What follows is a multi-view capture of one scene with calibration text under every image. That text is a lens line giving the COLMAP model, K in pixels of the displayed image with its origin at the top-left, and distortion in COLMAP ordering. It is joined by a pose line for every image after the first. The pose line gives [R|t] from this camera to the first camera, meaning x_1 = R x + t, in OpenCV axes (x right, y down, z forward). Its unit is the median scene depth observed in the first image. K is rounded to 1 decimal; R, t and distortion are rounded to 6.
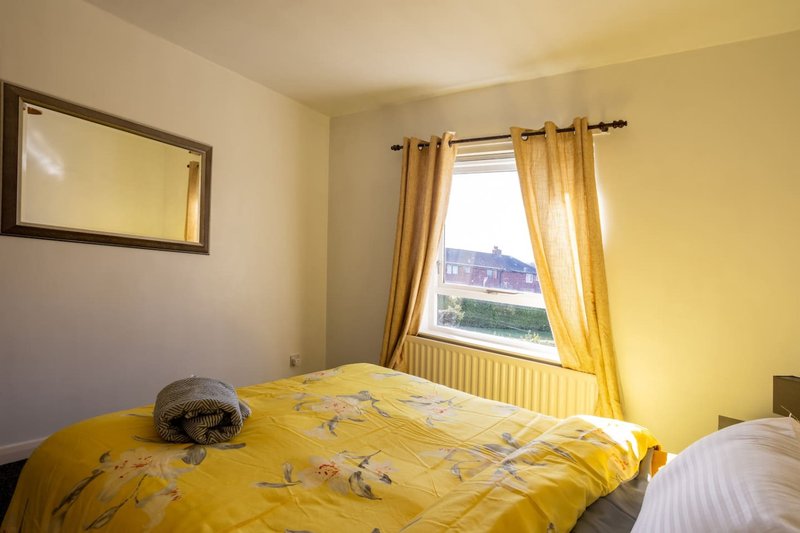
lens RADIAL K [[414.0, 0, 390.0], [0, 414.0, 268.7], [0, 0, 1]] dist [-0.029758, 0.010863]
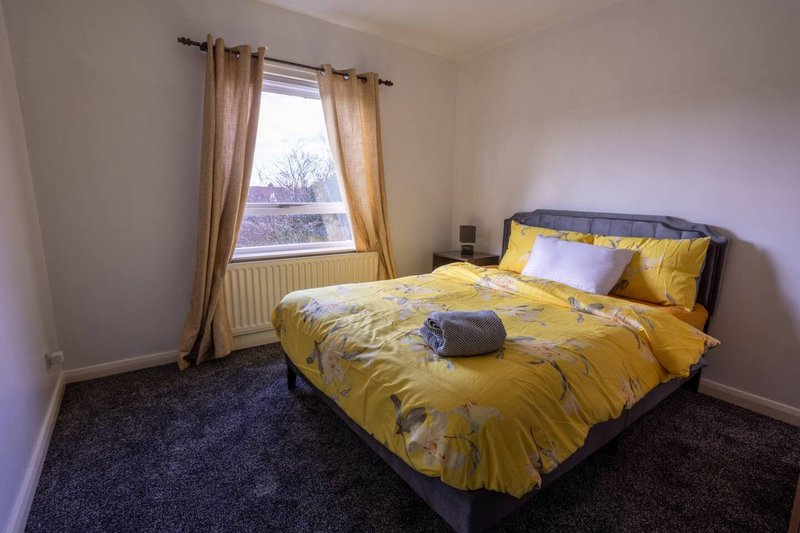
lens RADIAL K [[392.2, 0, 400.0], [0, 392.2, 266.5], [0, 0, 1]] dist [-0.037799, 0.020479]
pose [[0.286625, -0.273611, 0.918141, -1.122054], [0.016994, 0.959652, 0.280677, -0.132285], [-0.957892, -0.064846, 0.279709, 0.626638]]
